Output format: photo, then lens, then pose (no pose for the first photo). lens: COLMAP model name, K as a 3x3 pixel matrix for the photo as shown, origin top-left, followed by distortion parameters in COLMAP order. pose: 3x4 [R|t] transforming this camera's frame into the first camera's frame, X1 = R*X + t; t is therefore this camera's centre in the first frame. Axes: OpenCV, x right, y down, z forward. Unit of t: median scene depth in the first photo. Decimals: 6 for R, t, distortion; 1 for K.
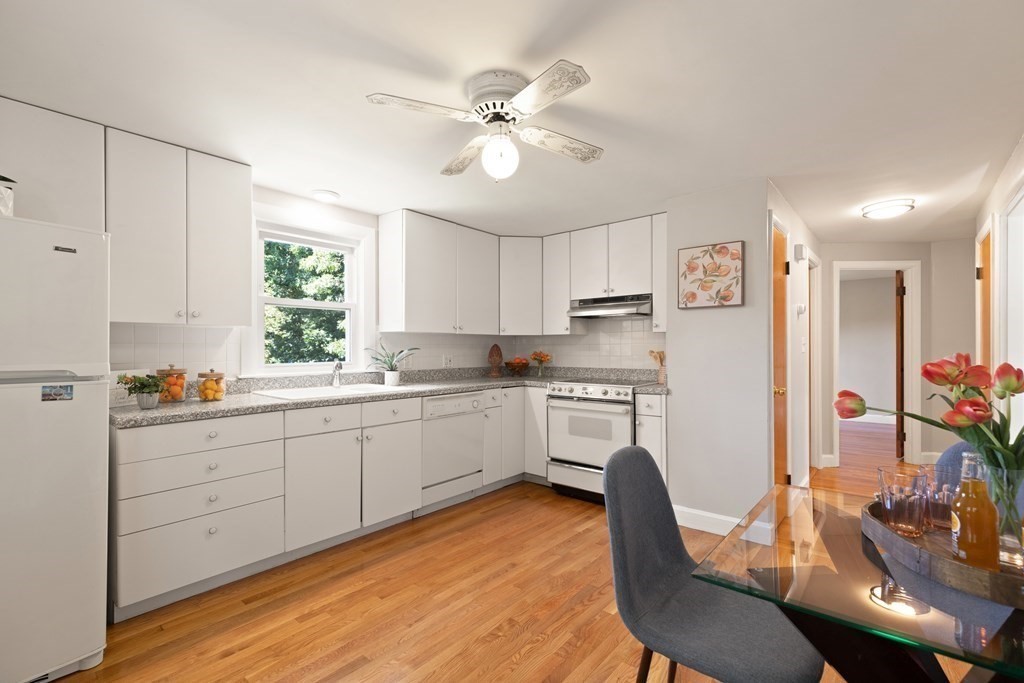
lens RADIAL K [[468.1, 0, 512.6], [0, 468.1, 346.4], [0, 0, 1]] dist [0.004066, -0.000232]
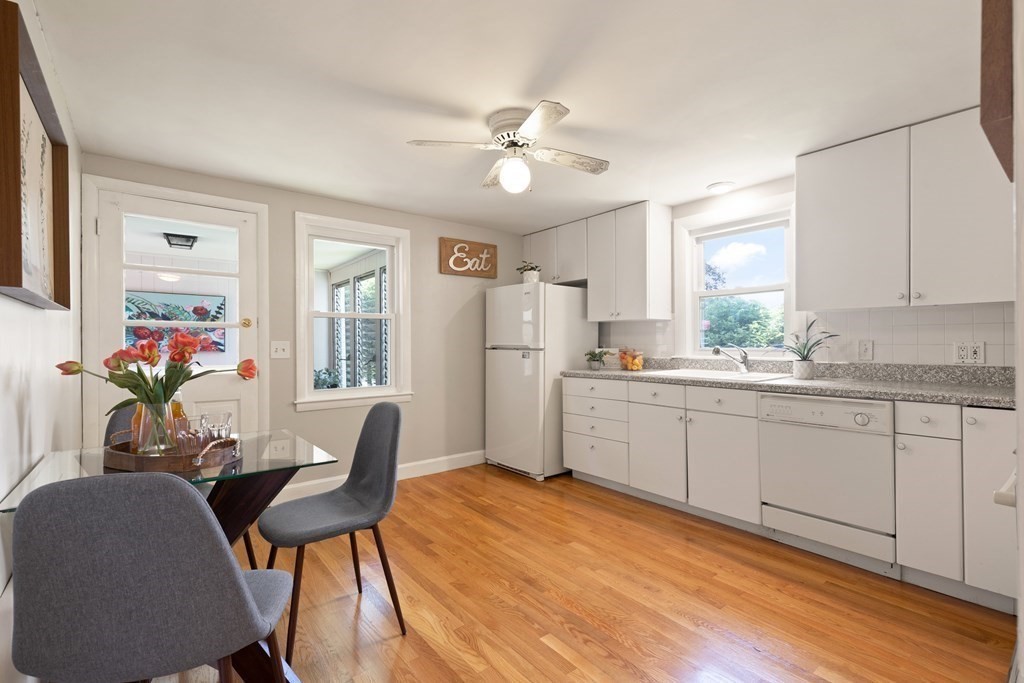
lens RADIAL K [[468.1, 0, 515.7], [0, 468.1, 341.2], [0, 0, 1]] dist [0.004066, -0.000232]
pose [[-0.206960, 0.001868, -0.978348, 0.778965], [0.009230, 0.999957, -0.000044, 0.017579], [0.978306, -0.009040, -0.206968, 0.833329]]
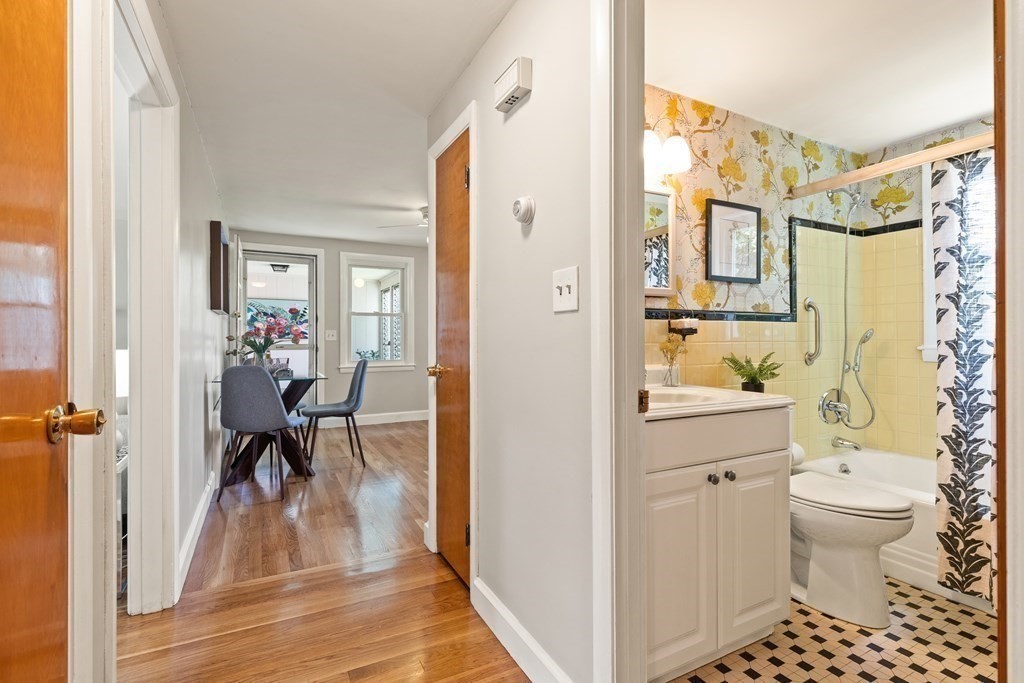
lens RADIAL K [[468.1, 0, 509.9], [0, 468.1, 337.4], [0, 0, 1]] dist [0.004066, -0.000232]
pose [[-0.385788, 0.005674, -0.922570, 1.290444], [0.005215, 0.999979, 0.003969, 0.038549], [0.922573, -0.003280, -0.385810, 1.483481]]
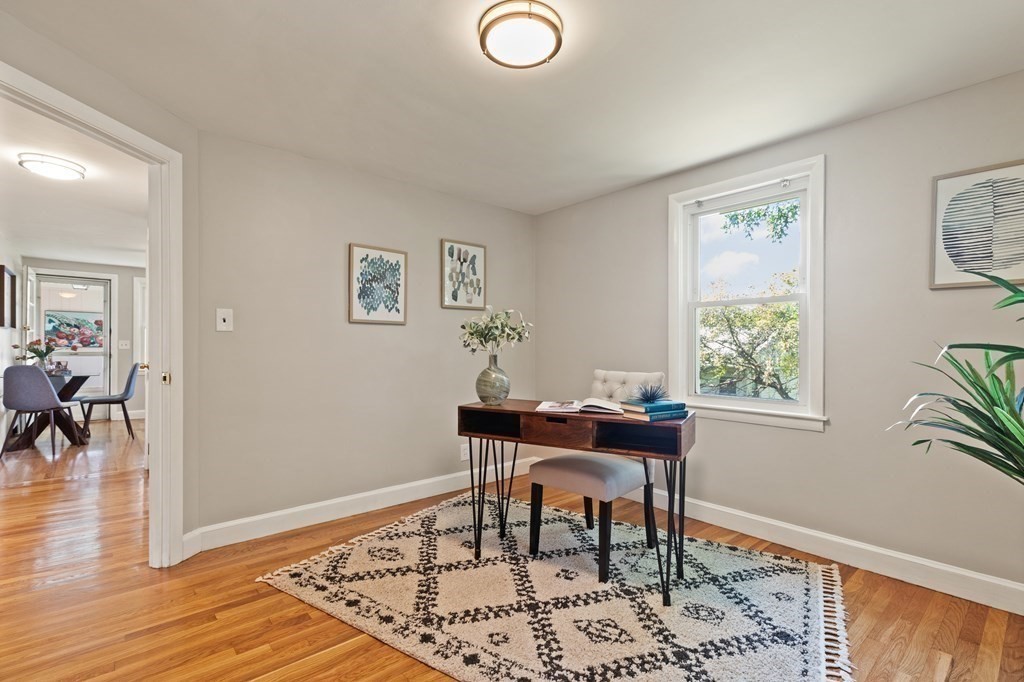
lens RADIAL K [[468.1, 0, 508.3], [0, 468.1, 348.2], [0, 0, 1]] dist [0.004066, -0.000232]
pose [[-0.163945, 0.003654, -0.986463, 1.847069], [-0.002831, 0.999987, 0.004175, 0.036010], [0.986465, 0.003477, -0.163933, 2.410618]]
